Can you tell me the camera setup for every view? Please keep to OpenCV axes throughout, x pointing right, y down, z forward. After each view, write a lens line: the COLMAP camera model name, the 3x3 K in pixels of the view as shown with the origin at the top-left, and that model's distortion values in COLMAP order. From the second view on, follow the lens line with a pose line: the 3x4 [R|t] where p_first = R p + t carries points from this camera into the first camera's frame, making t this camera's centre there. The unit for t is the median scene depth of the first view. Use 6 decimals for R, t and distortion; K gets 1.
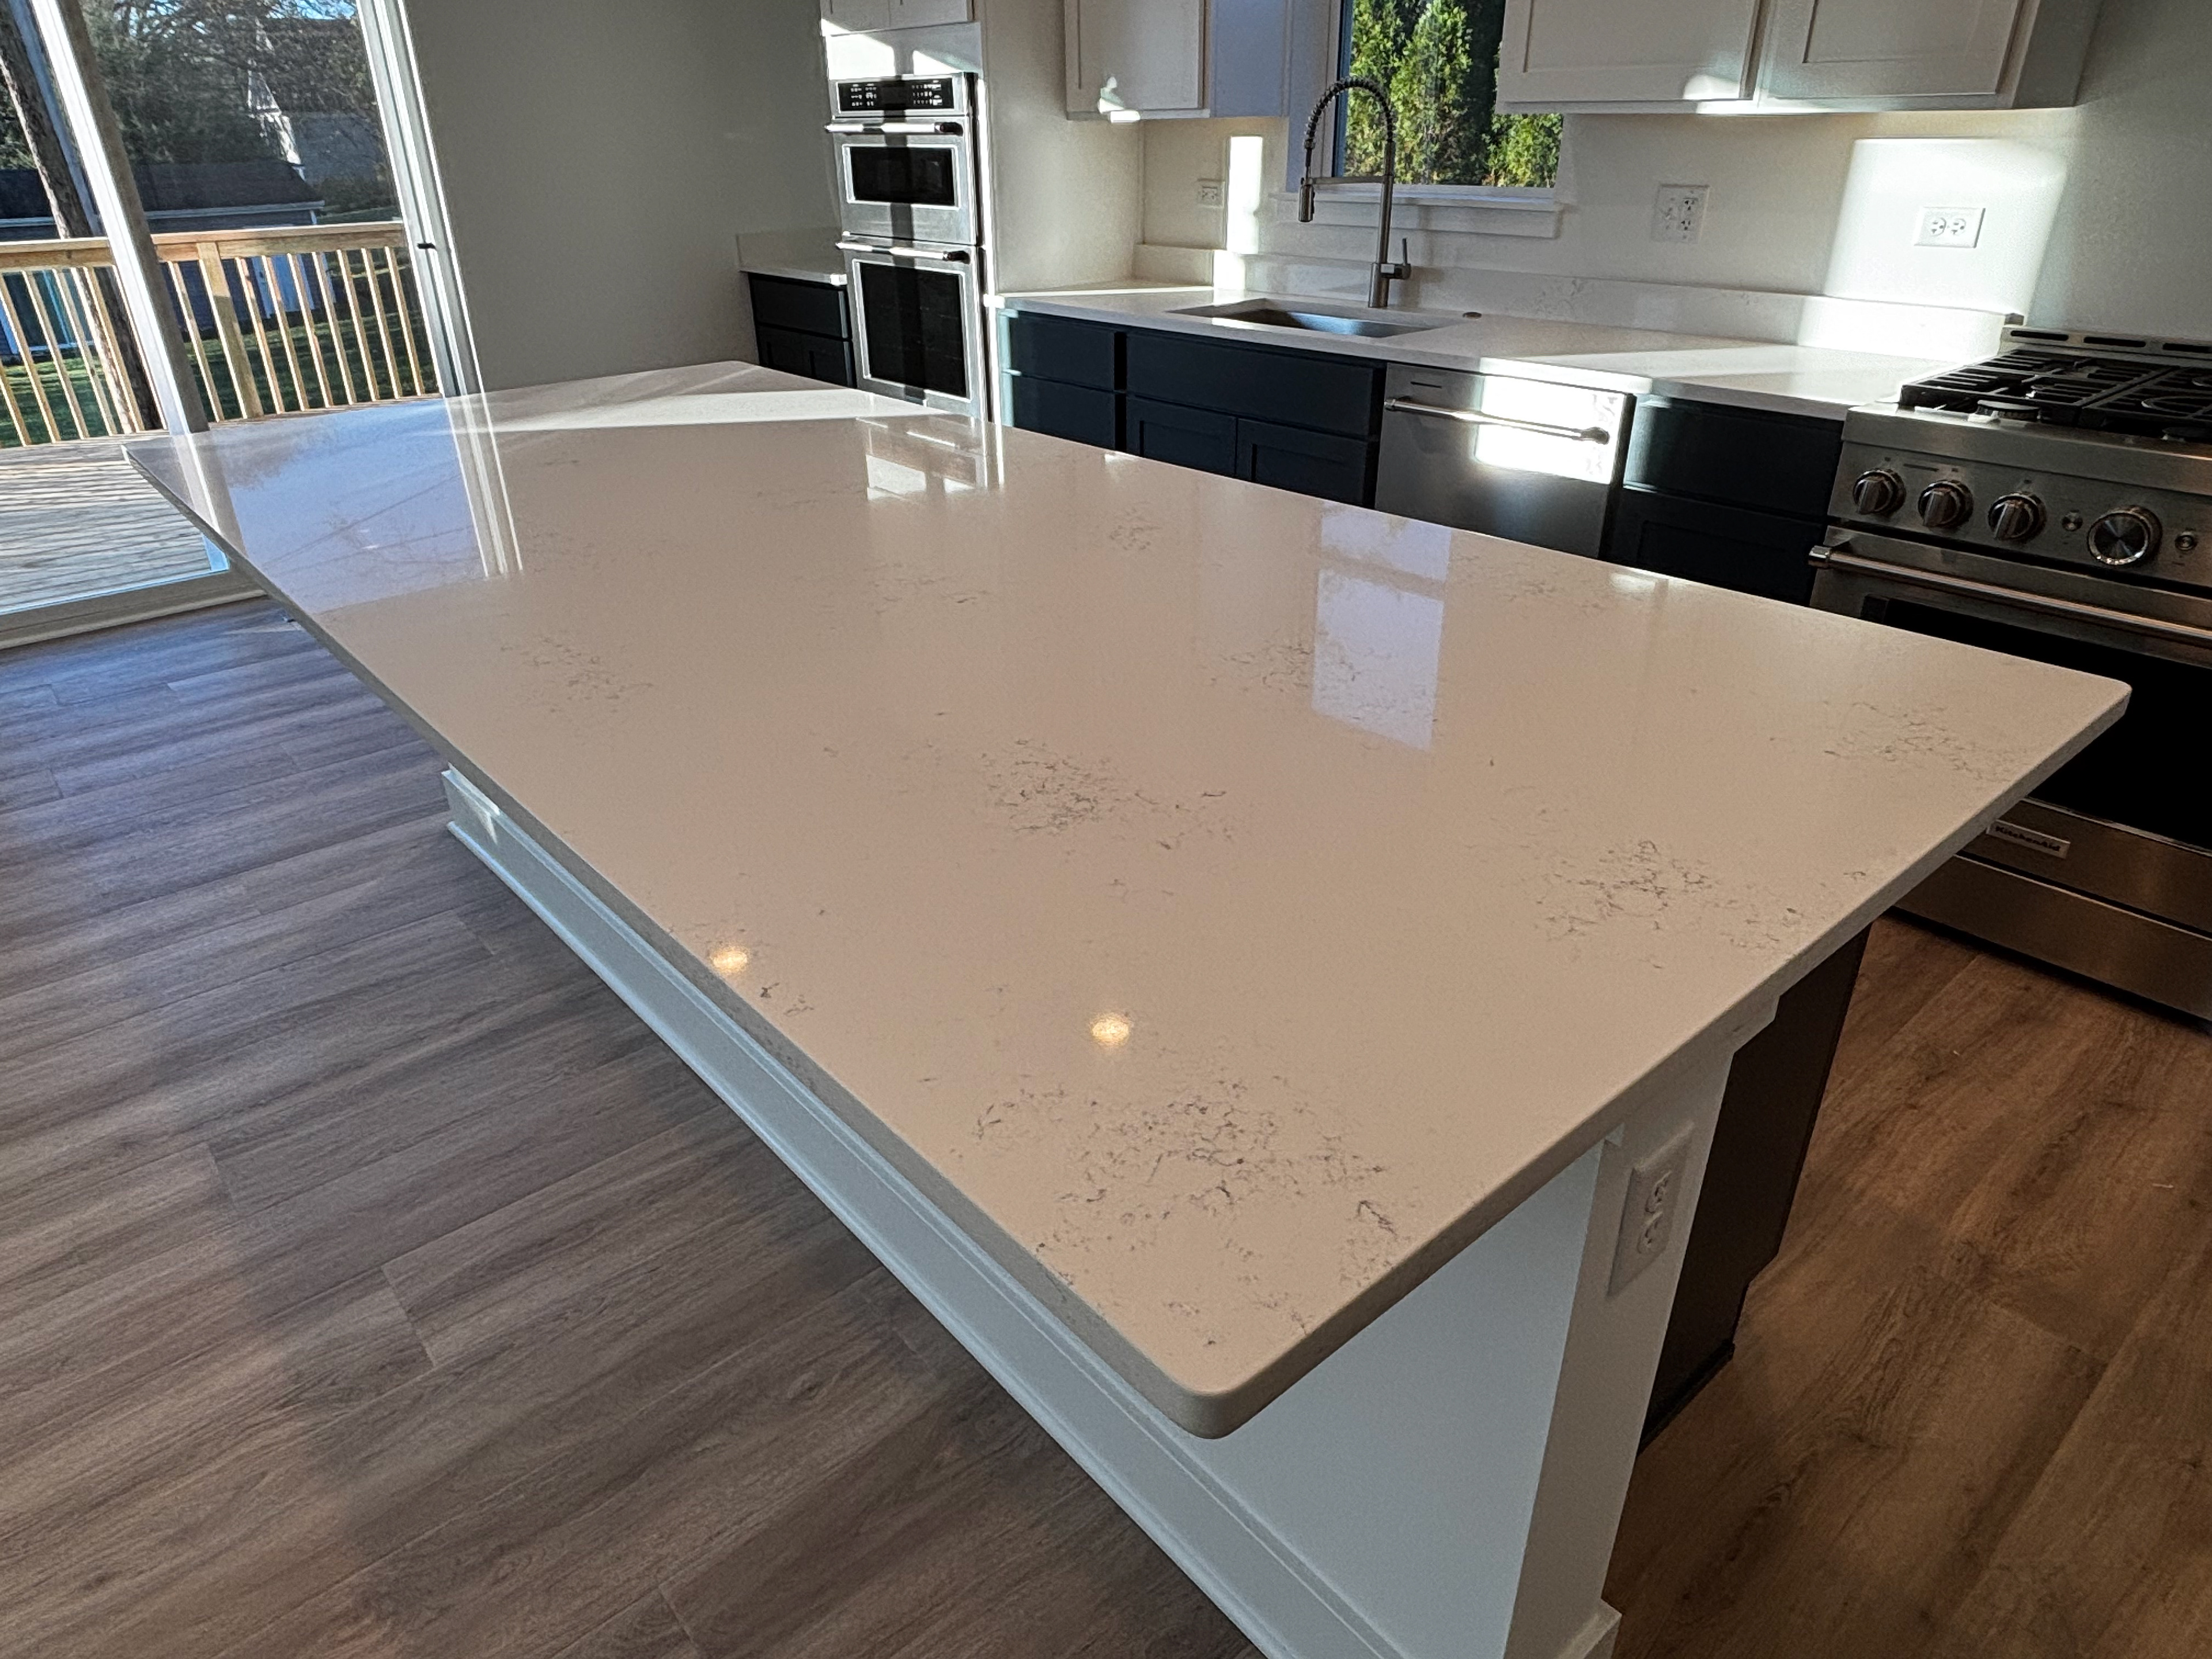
lens RADIAL K [[1370.3, 0, 1088.7], [0, 1370.3, 828.4], [0, 0, 1]] dist [-0.001340, -0.002682]
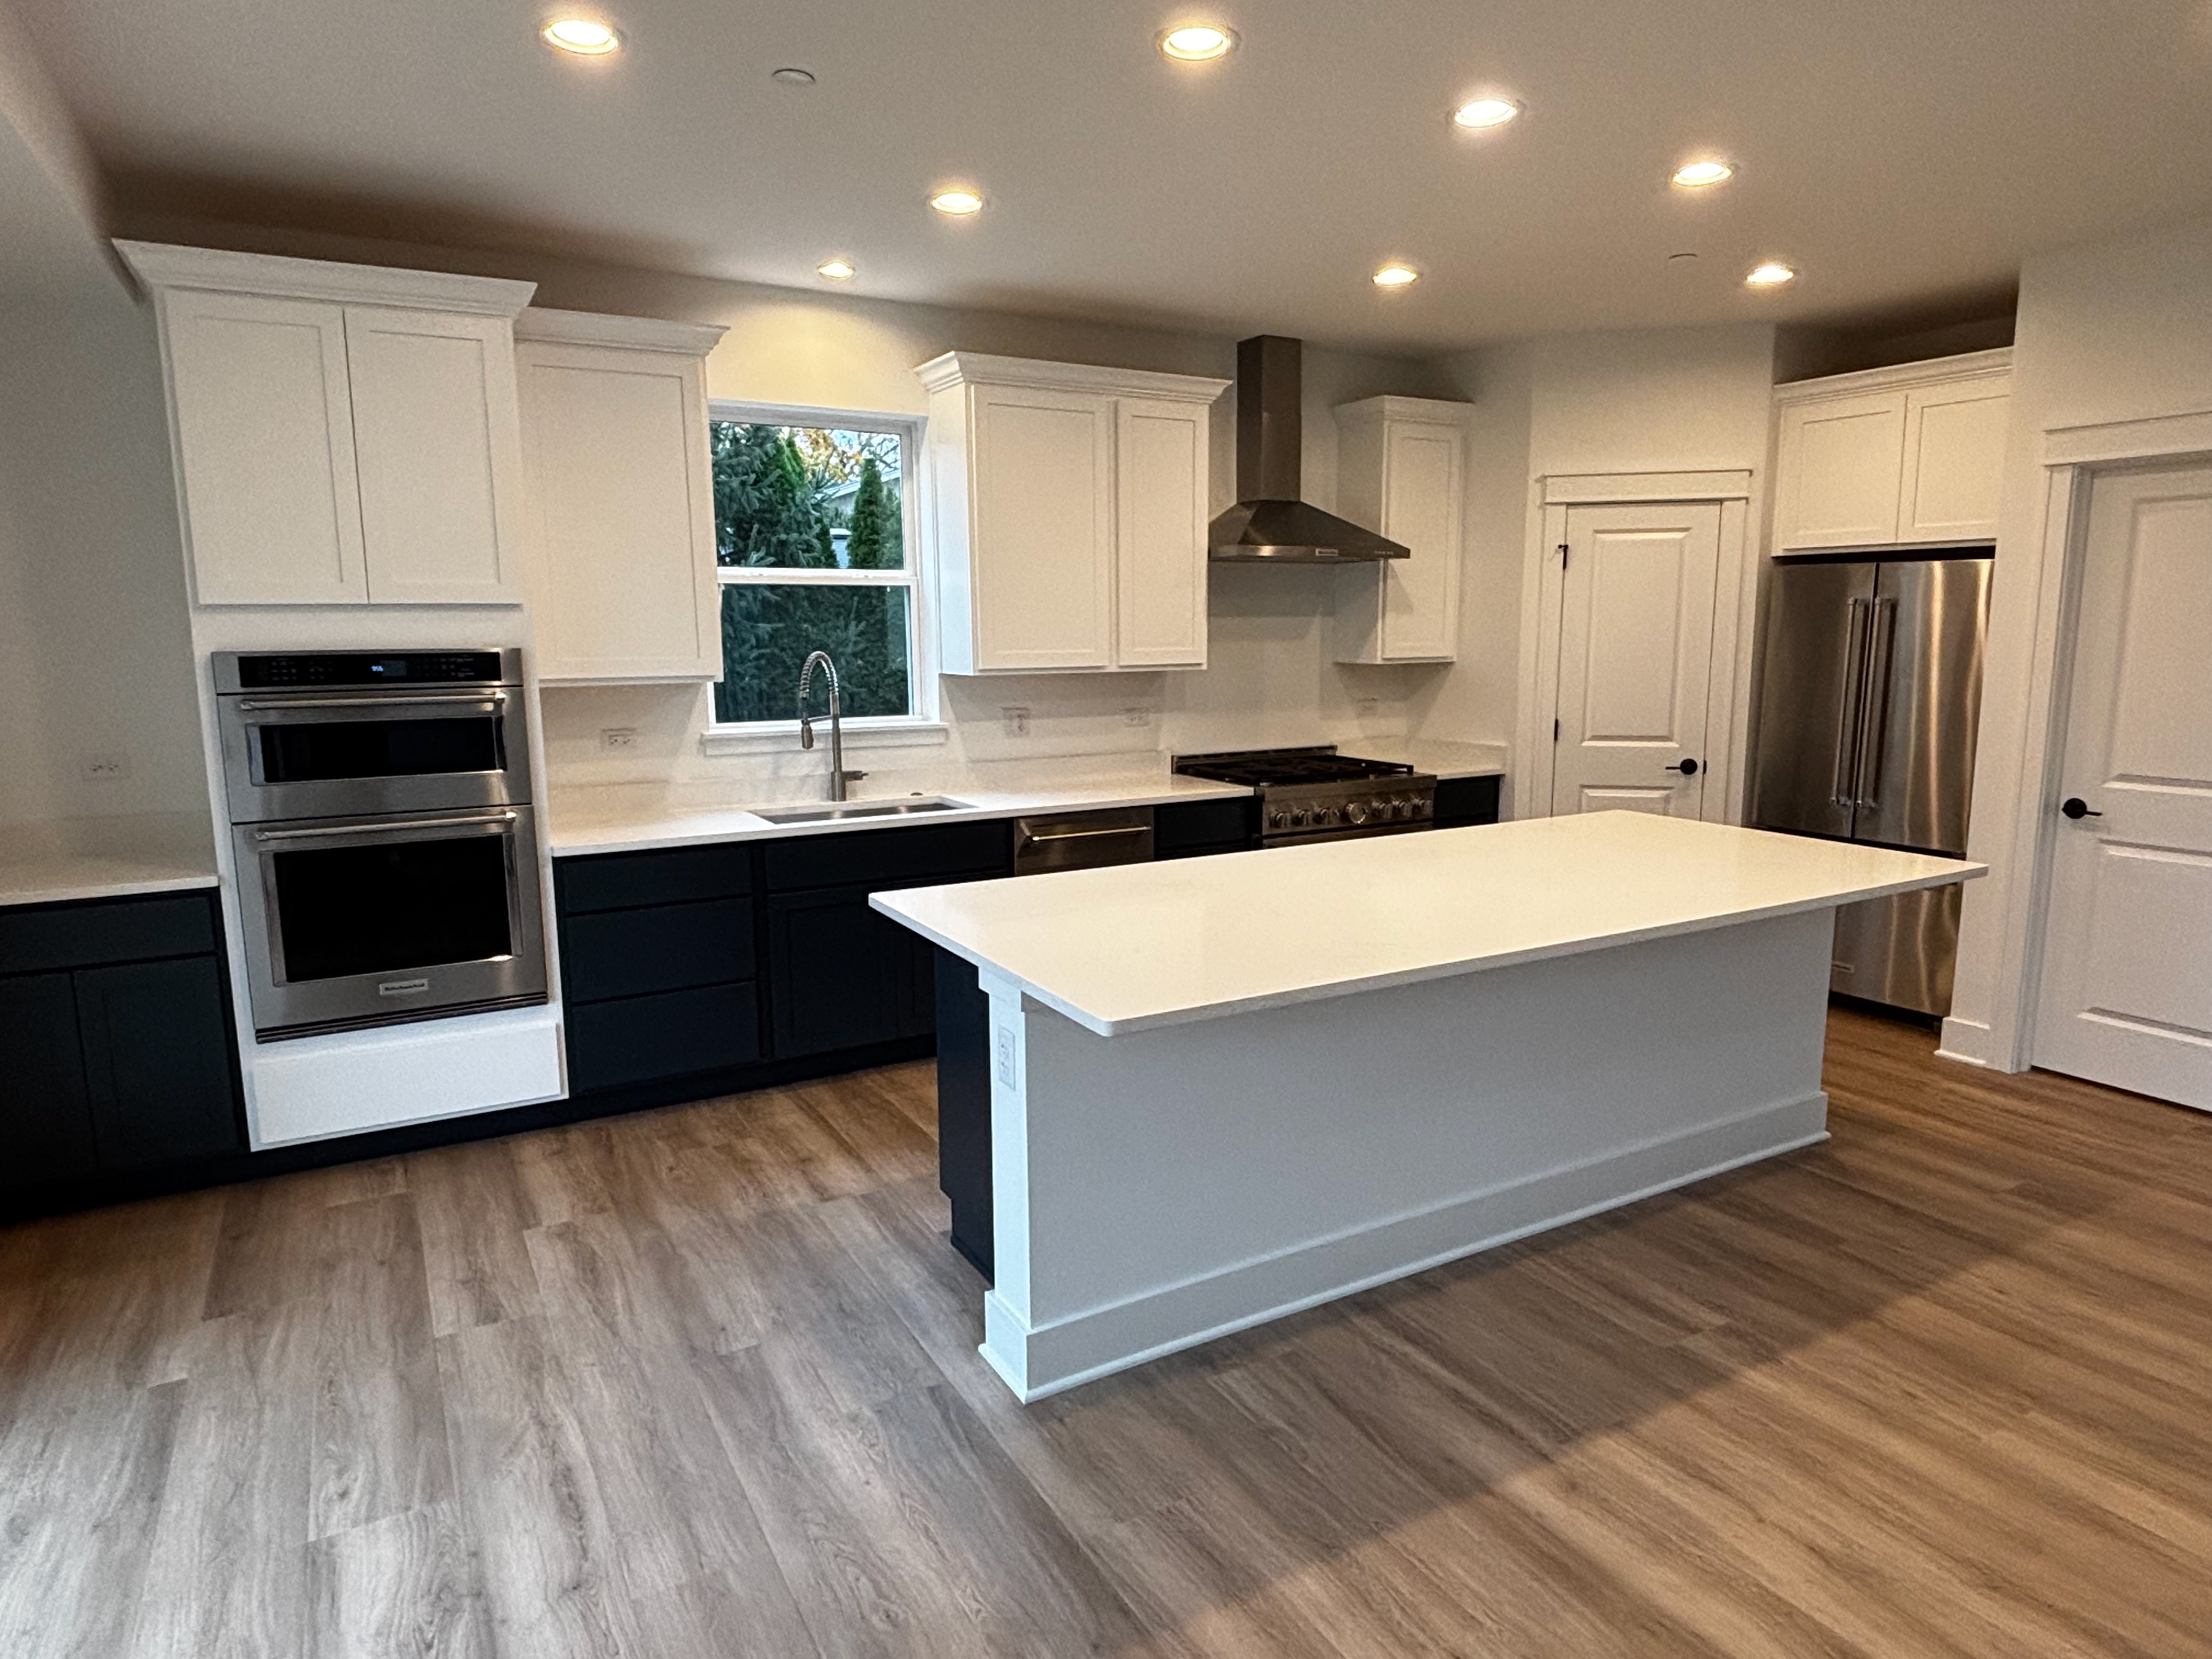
lens RADIAL K [[1319.2, 0, 1108.1], [0, 1319.2, 824.8], [0, 0, 1]] dist [0.015324, -0.013093]
pose [[0.187138, -0.135868, 0.972892, -1.287096], [0.457261, 0.888598, 0.036141, -0.356220], [-0.869421, 0.438102, 0.228417, 0.593931]]
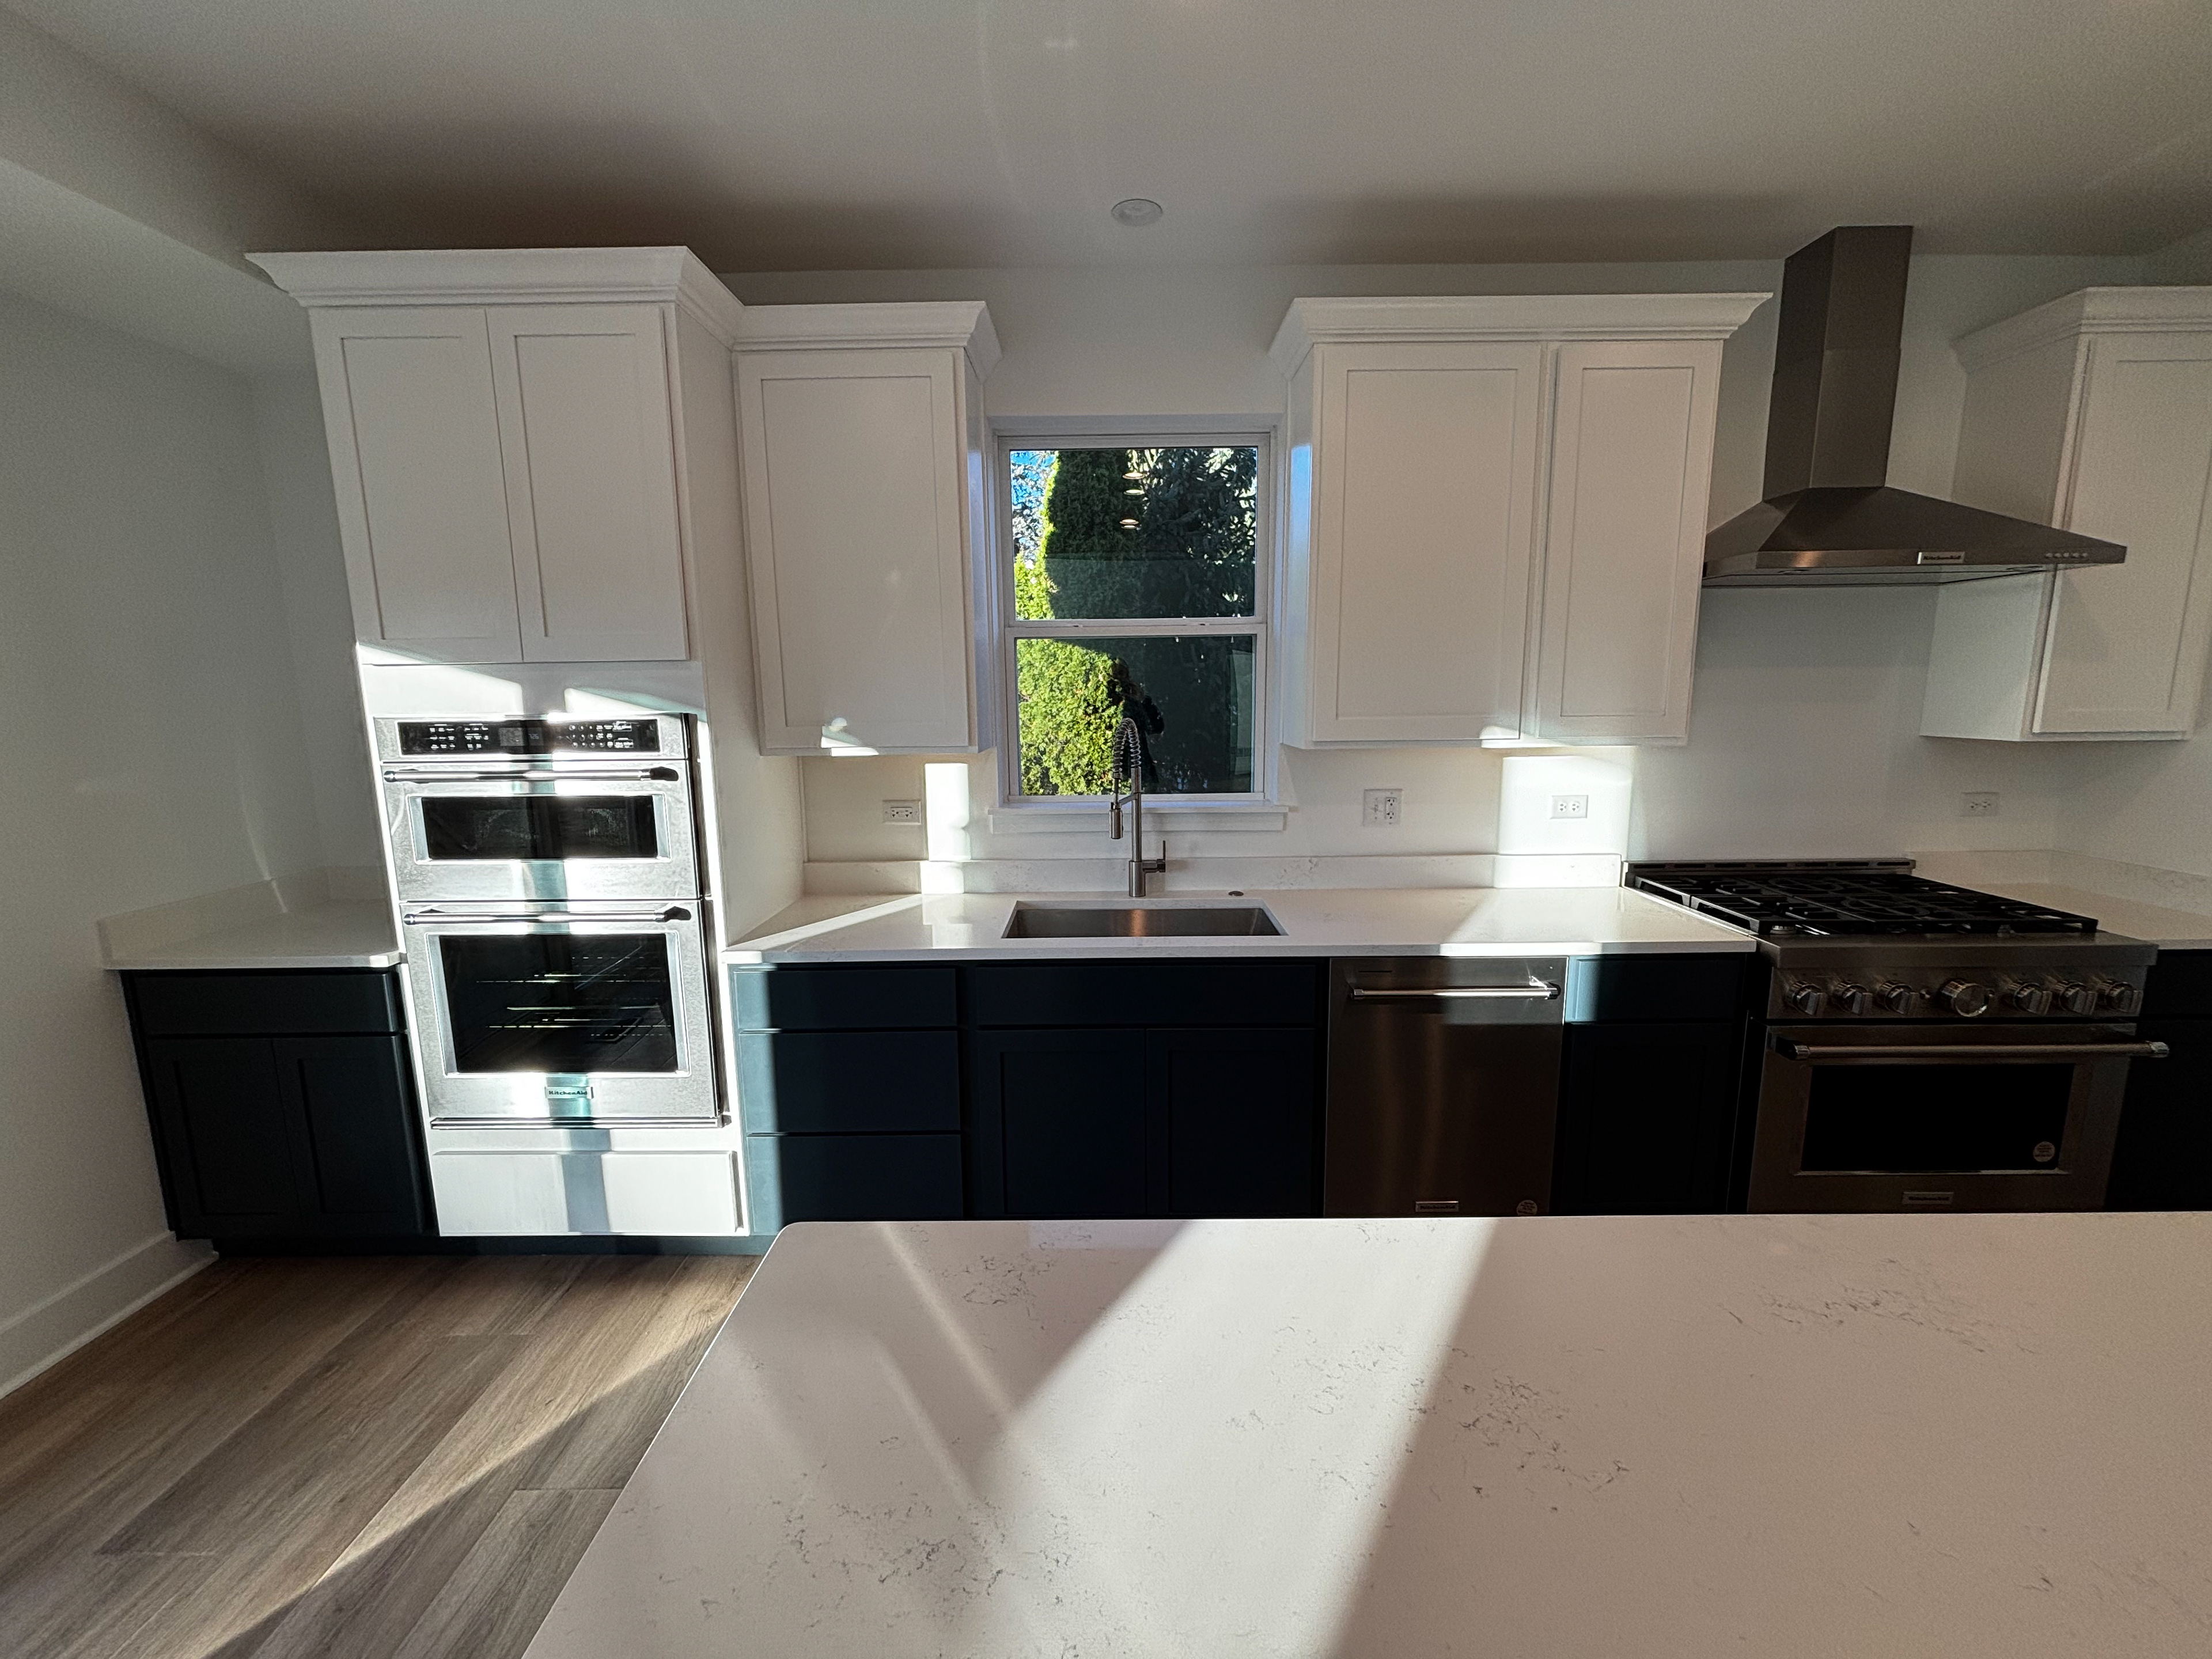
lens RADIAL K [[896.2, 0, 1105.2], [0, 896.2, 826.3], [0, 0, 1]] dist [0.001769, 0.000723]
pose [[0.652050, -0.108769, 0.750333, -0.447527], [0.351825, 0.920059, -0.172368, -0.396237], [-0.671602, 0.376379, 0.638192, 0.655753]]
